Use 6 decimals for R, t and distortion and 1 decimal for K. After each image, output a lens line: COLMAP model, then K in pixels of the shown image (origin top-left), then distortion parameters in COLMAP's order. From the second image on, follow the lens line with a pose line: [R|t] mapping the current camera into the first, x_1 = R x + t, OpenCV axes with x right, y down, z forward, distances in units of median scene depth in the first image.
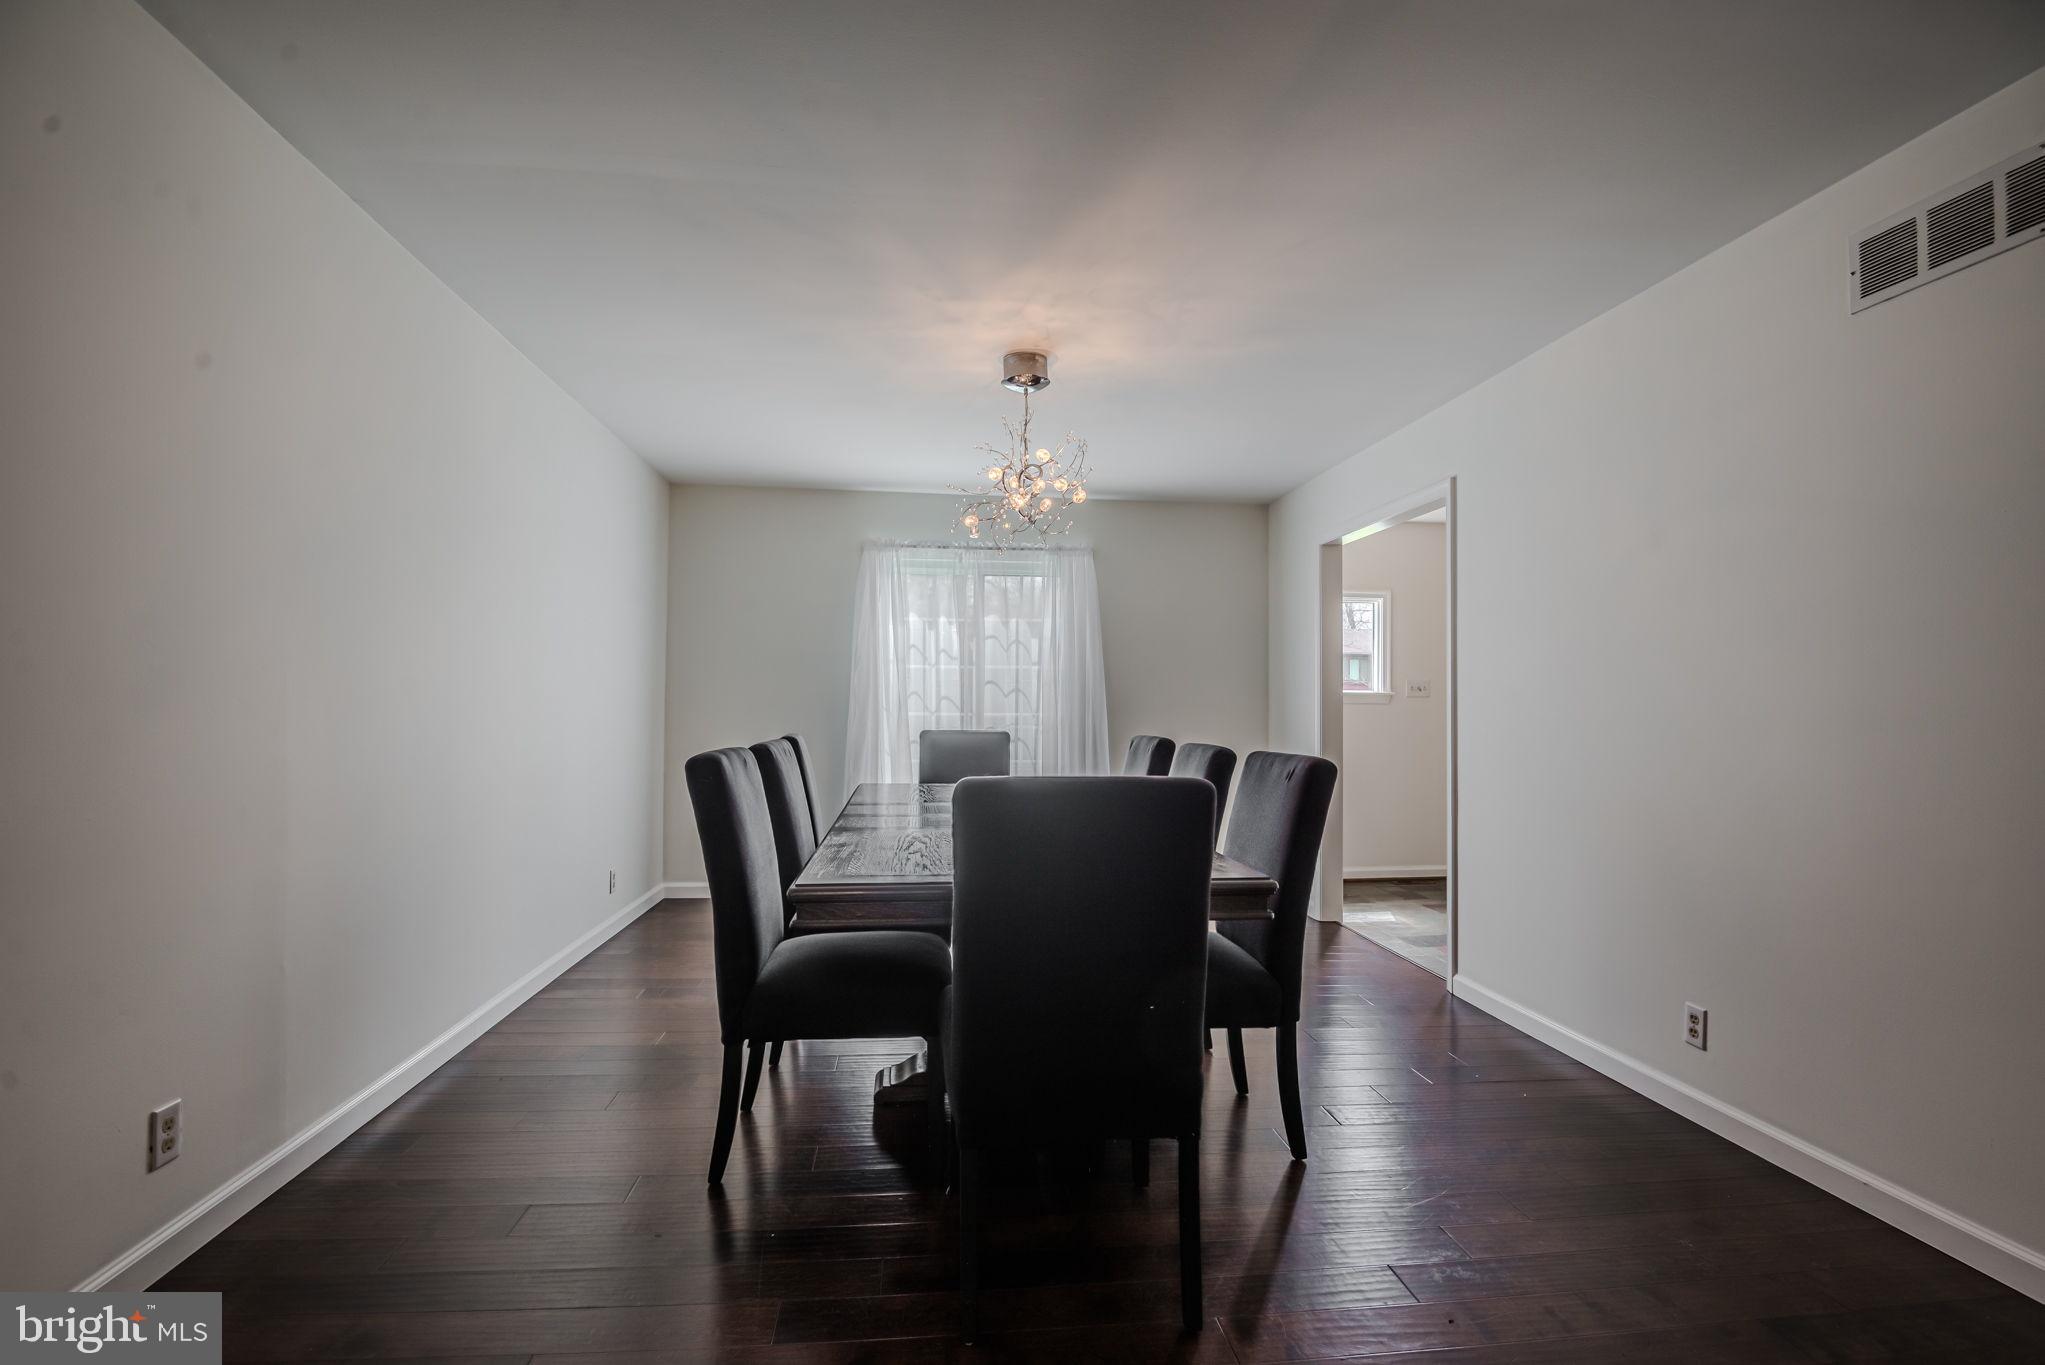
lens RADIAL K [[932.9, 0, 1025.1], [0, 932.9, 694.6], [0, 0, 1]] dist [-0.023162, -0.005334]
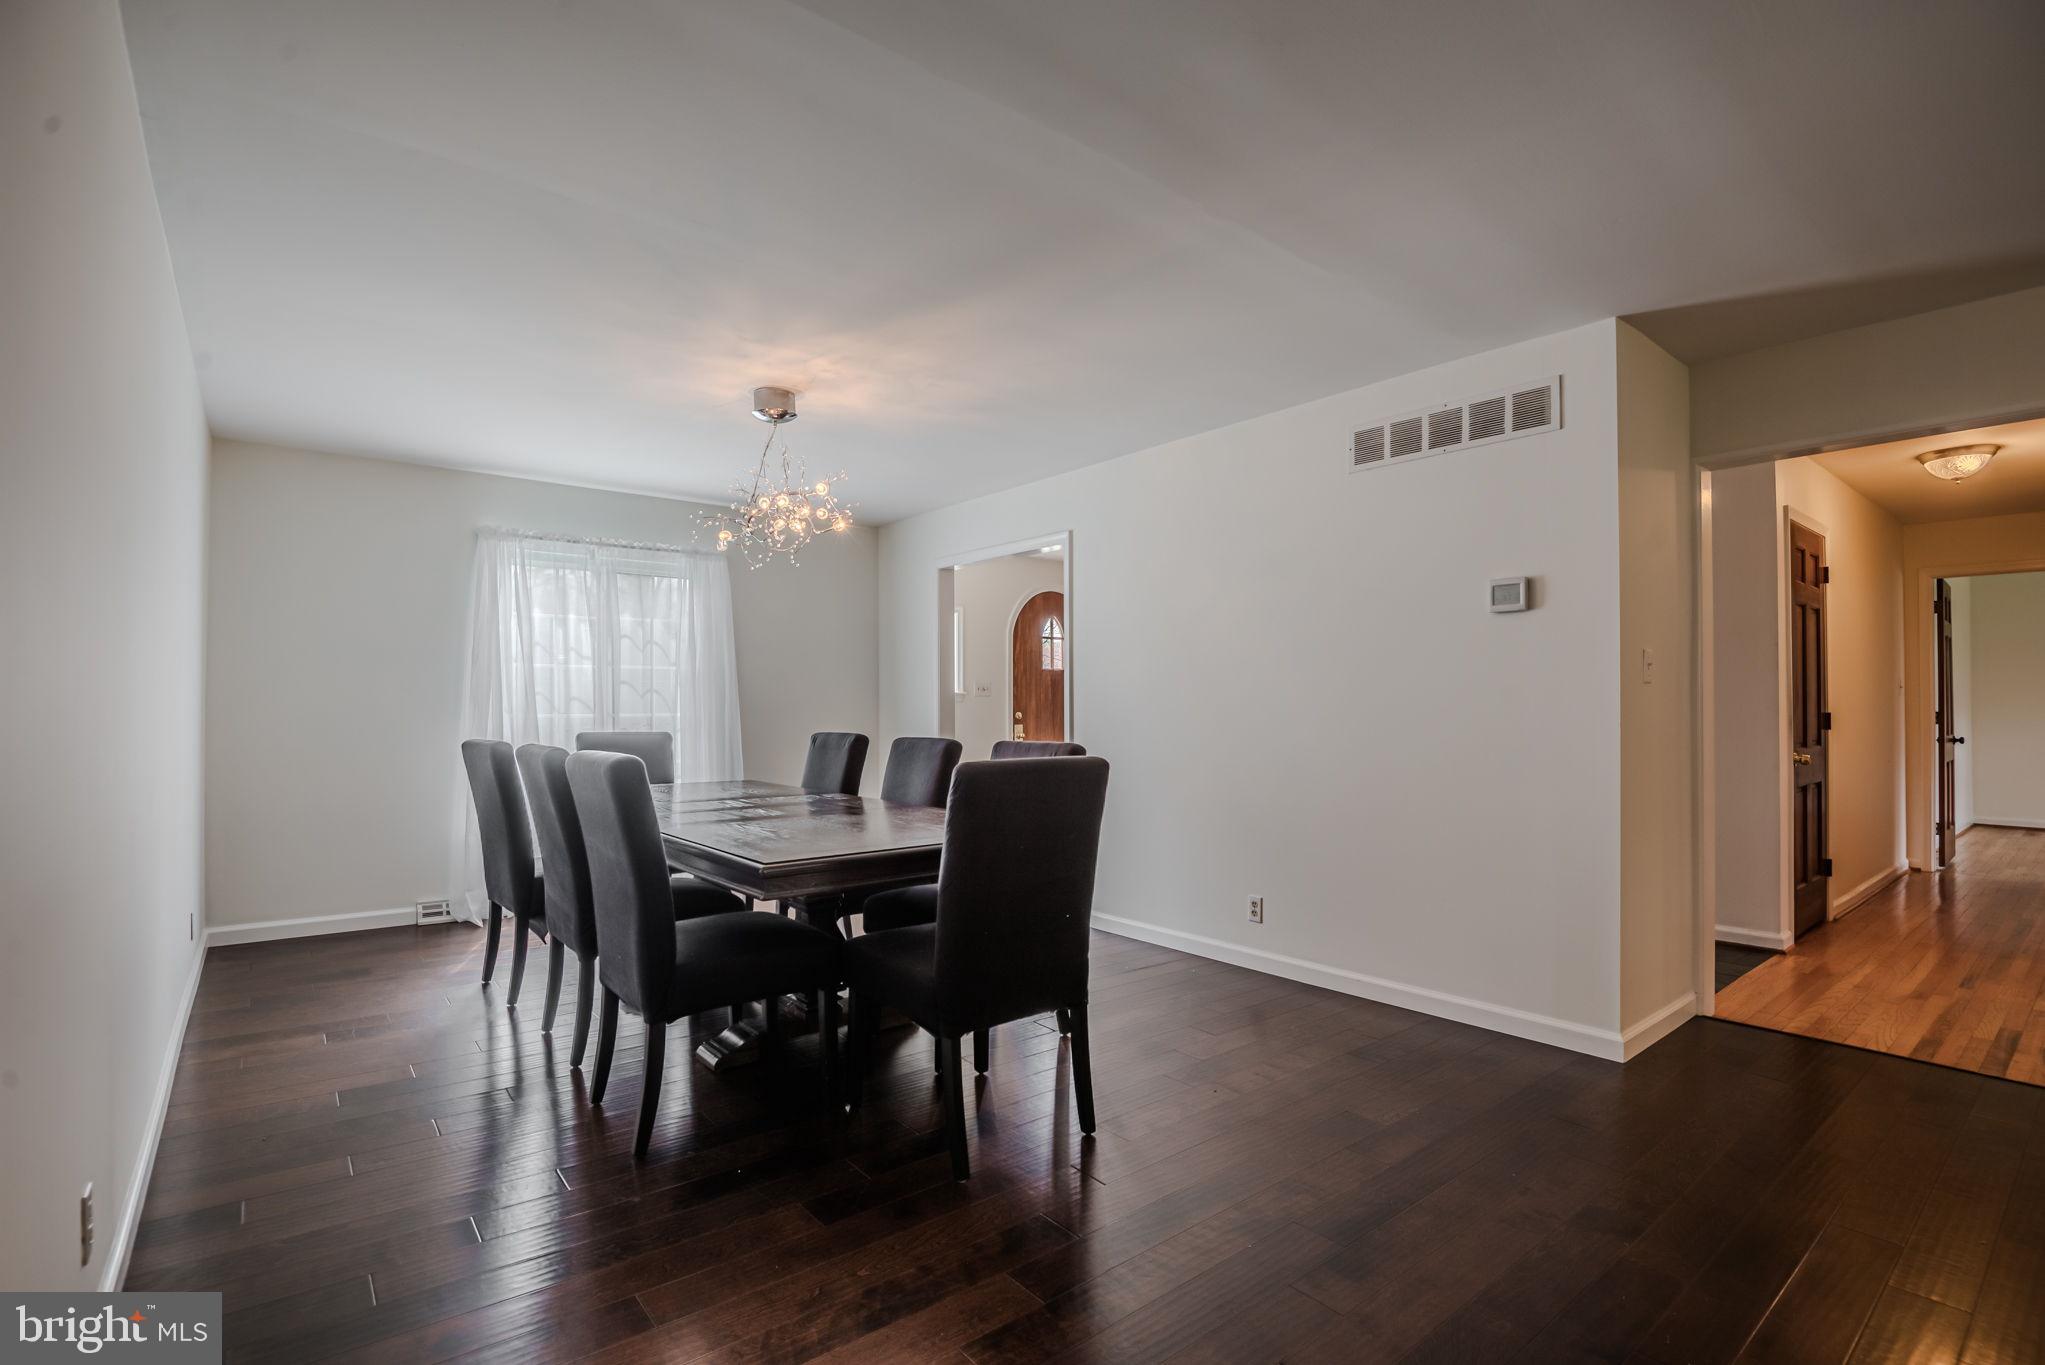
lens RADIAL K [[932.9, 0, 1025.1], [0, 932.9, 694.6], [0, 0, 1]] dist [-0.023162, -0.005334]
pose [[0.842377, -0.001727, 0.538886, -0.211992], [-0.000411, 0.999993, 0.003846, -0.004151], [-0.538888, -0.003461, 0.842370, -0.057211]]
